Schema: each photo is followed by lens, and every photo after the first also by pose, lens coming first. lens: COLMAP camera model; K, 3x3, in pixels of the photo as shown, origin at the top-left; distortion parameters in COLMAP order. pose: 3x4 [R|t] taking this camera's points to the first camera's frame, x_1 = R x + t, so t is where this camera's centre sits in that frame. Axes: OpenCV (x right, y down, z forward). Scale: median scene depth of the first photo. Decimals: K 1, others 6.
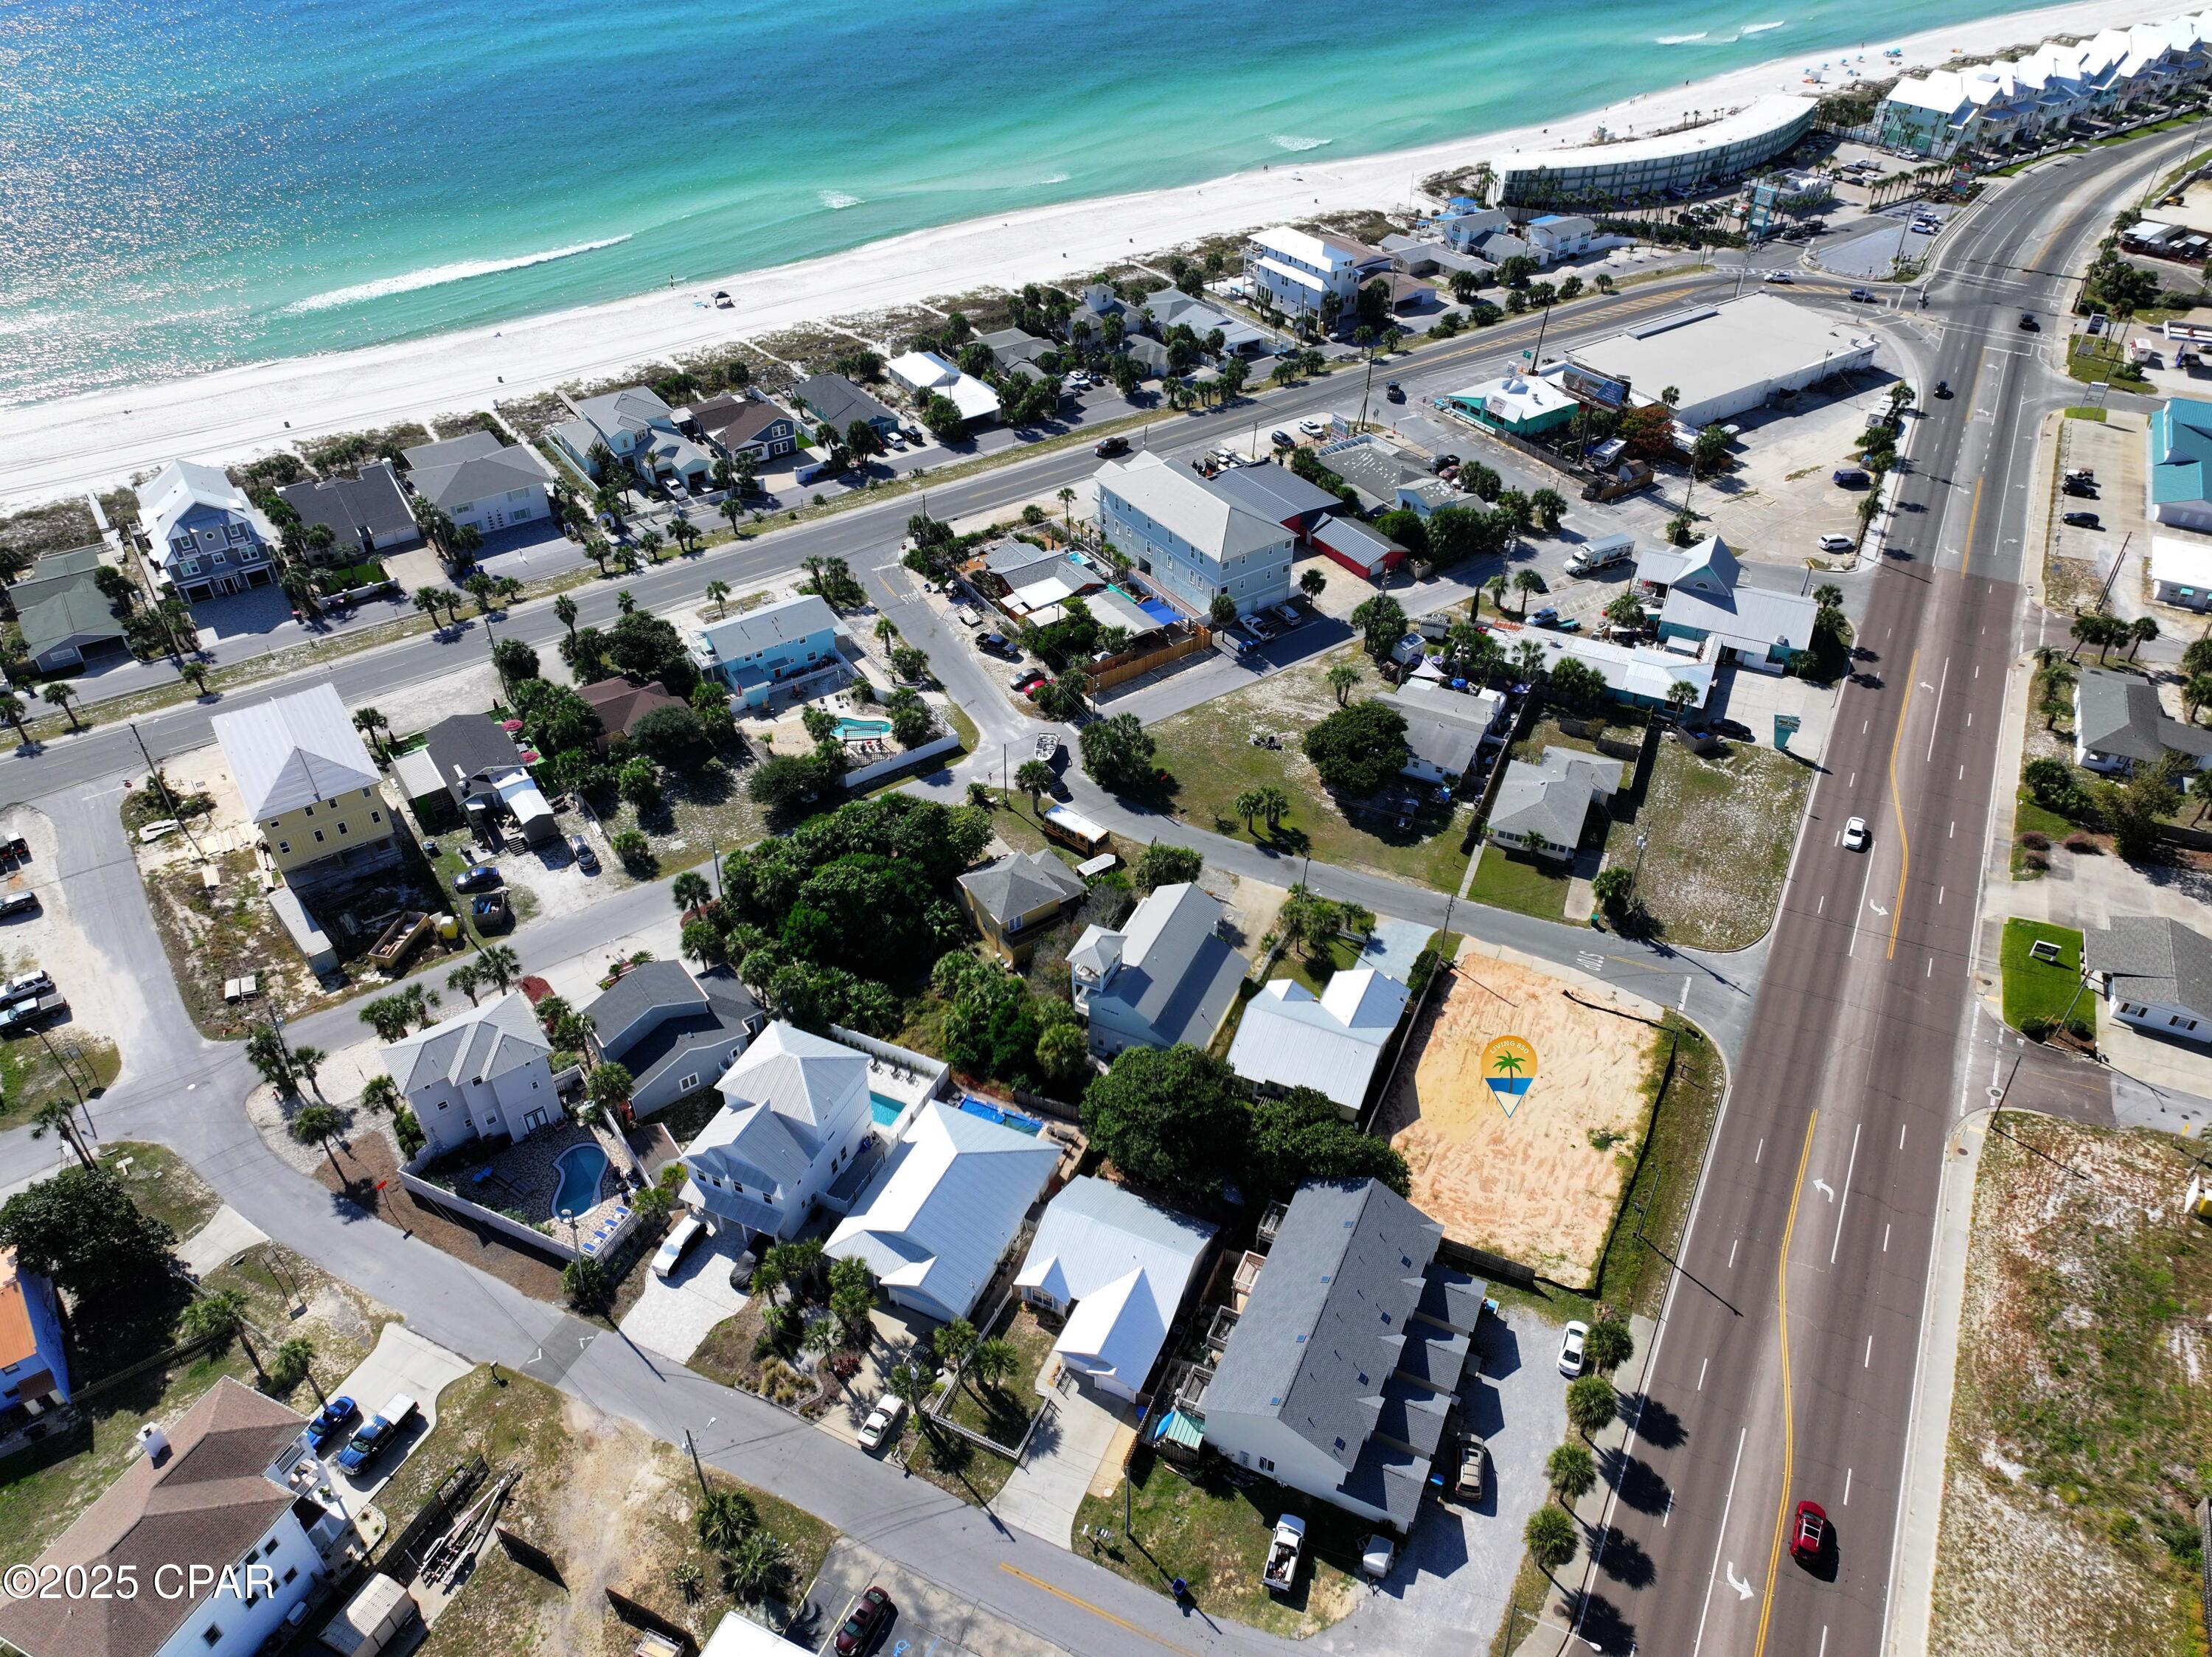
lens RADIAL K [[1539.0, 0, 1106.8], [0, 1539.0, 829.4], [0, 0, 1]] dist [-0.004579, 0.021020]
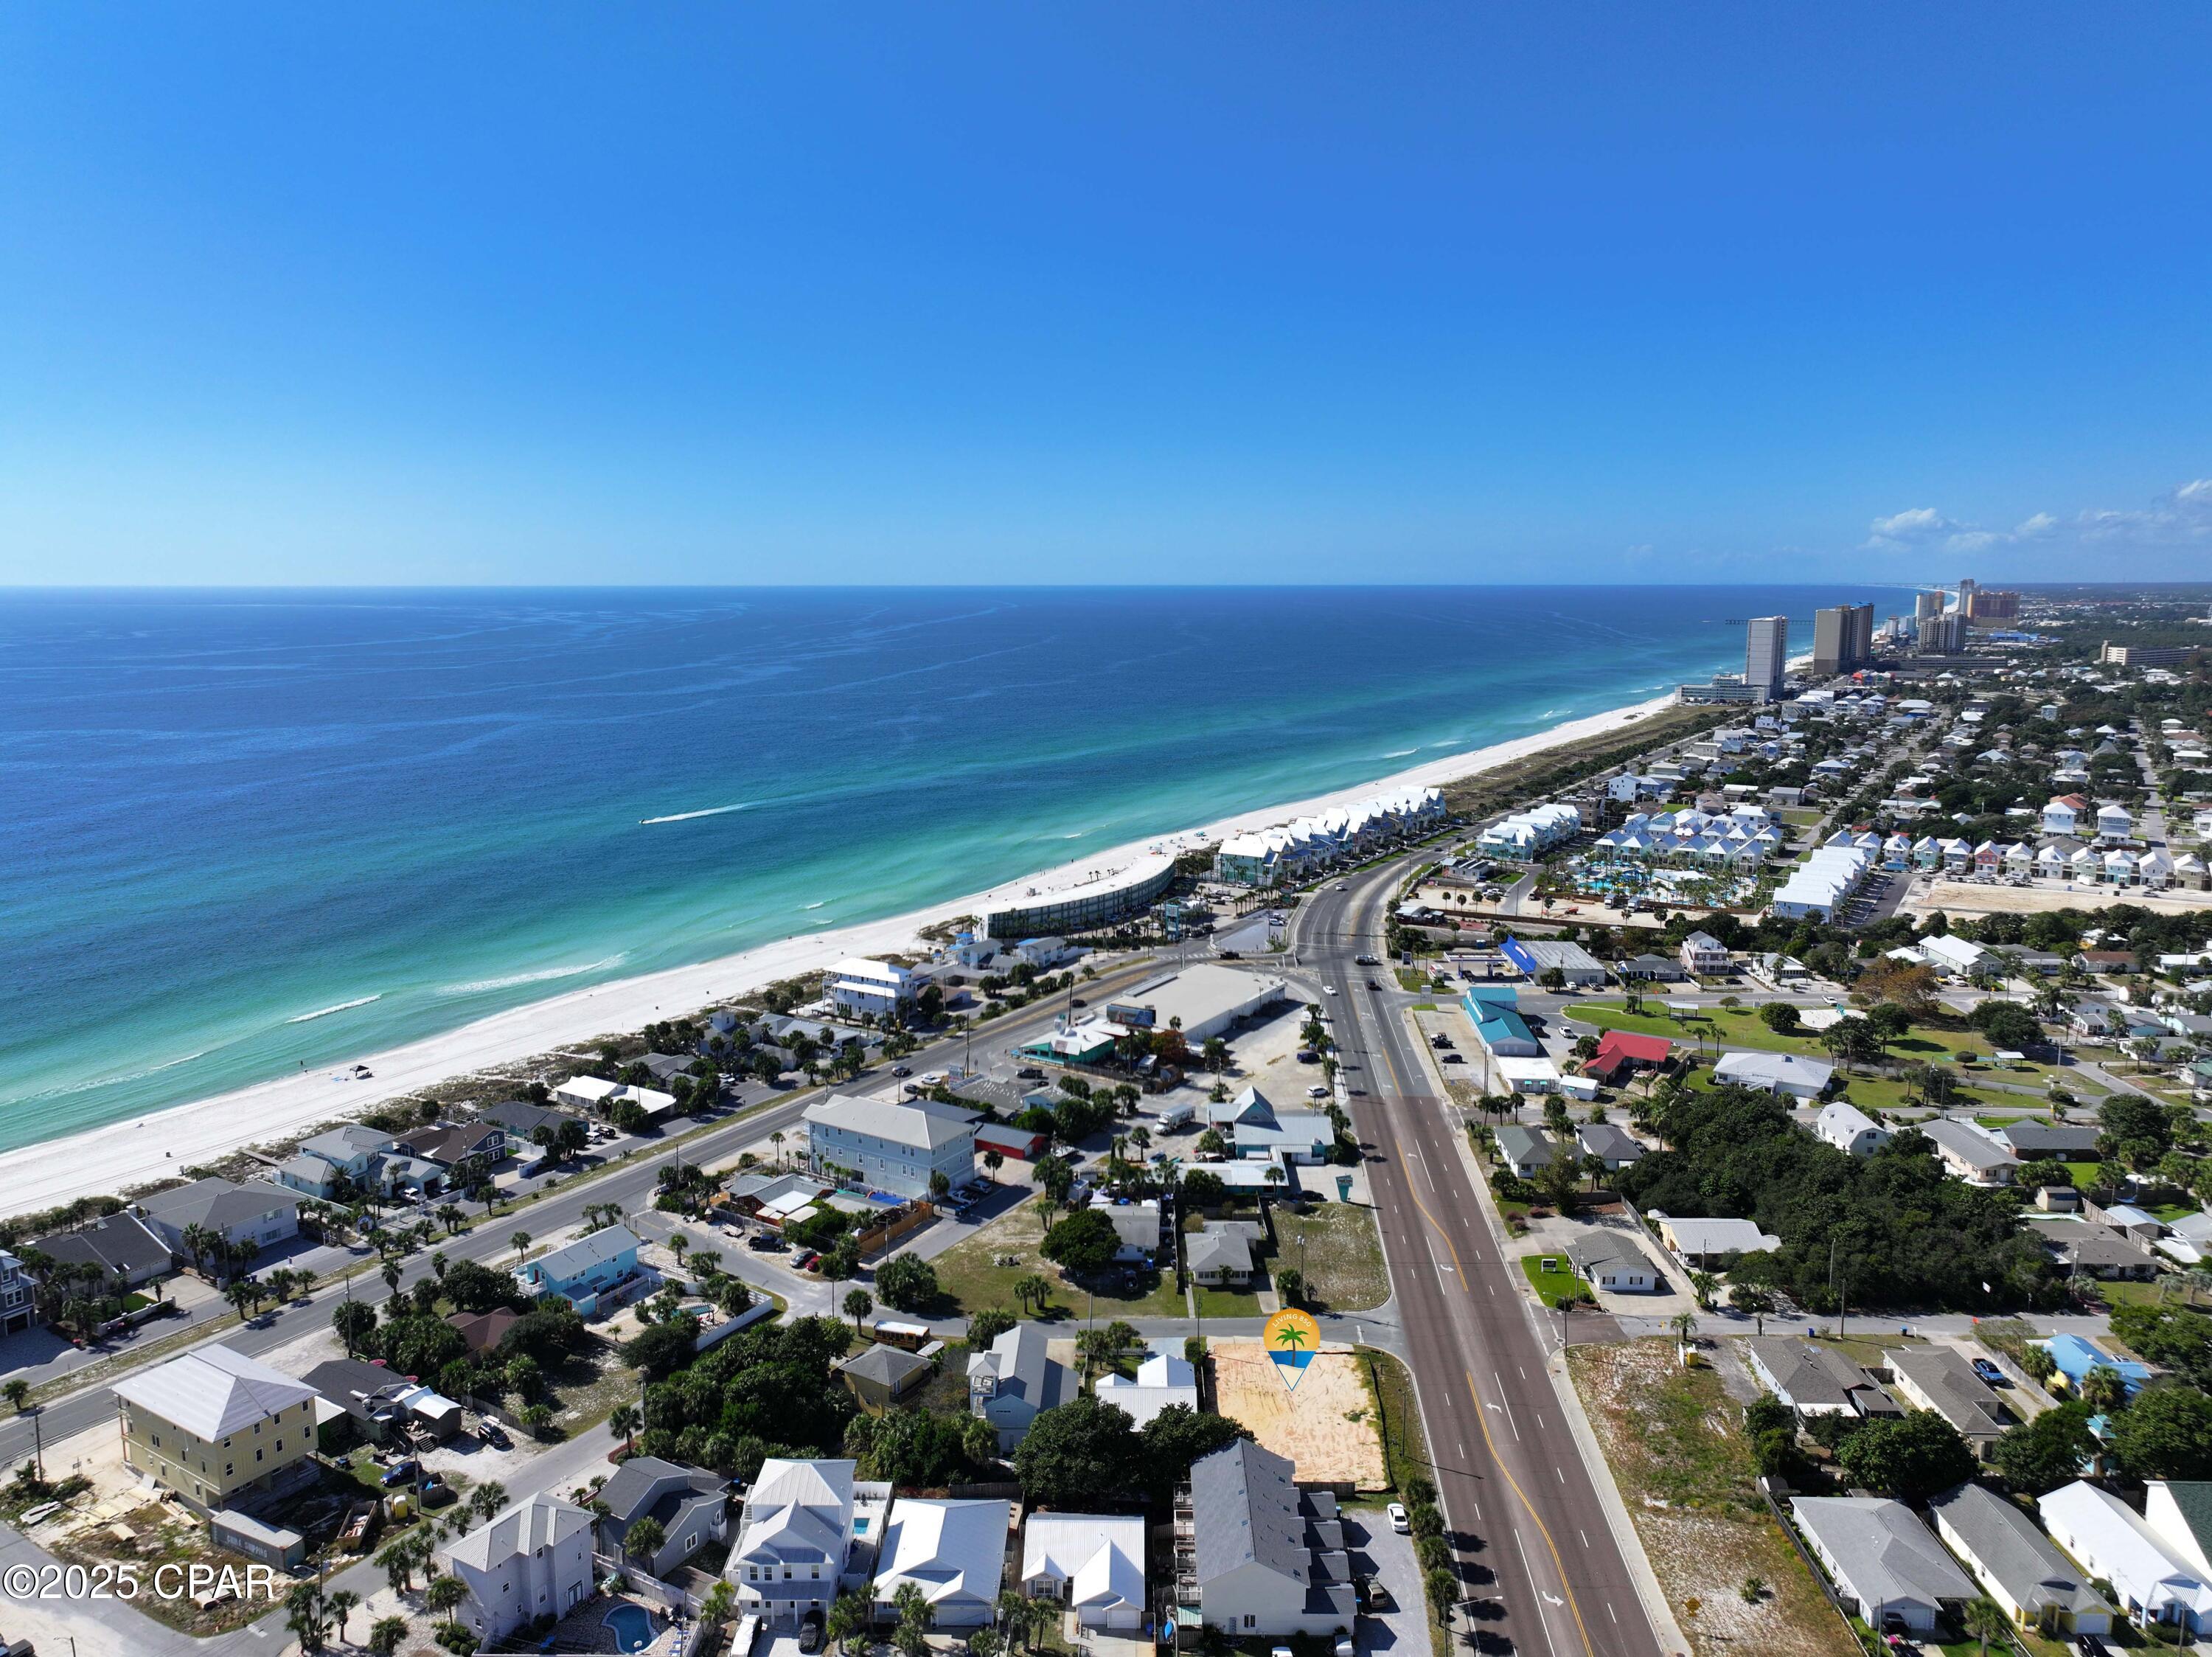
lens RADIAL K [[1539.0, 0, 1108.6], [0, 1539.0, 841.9], [0, 0, 1]] dist [-0.004579, 0.021020]
pose [[0.916937, -0.071409, 0.392589, -0.300410], [0.251819, 0.866752, -0.430496, 0.214964], [-0.309536, 0.493600, 0.812740, -0.263775]]
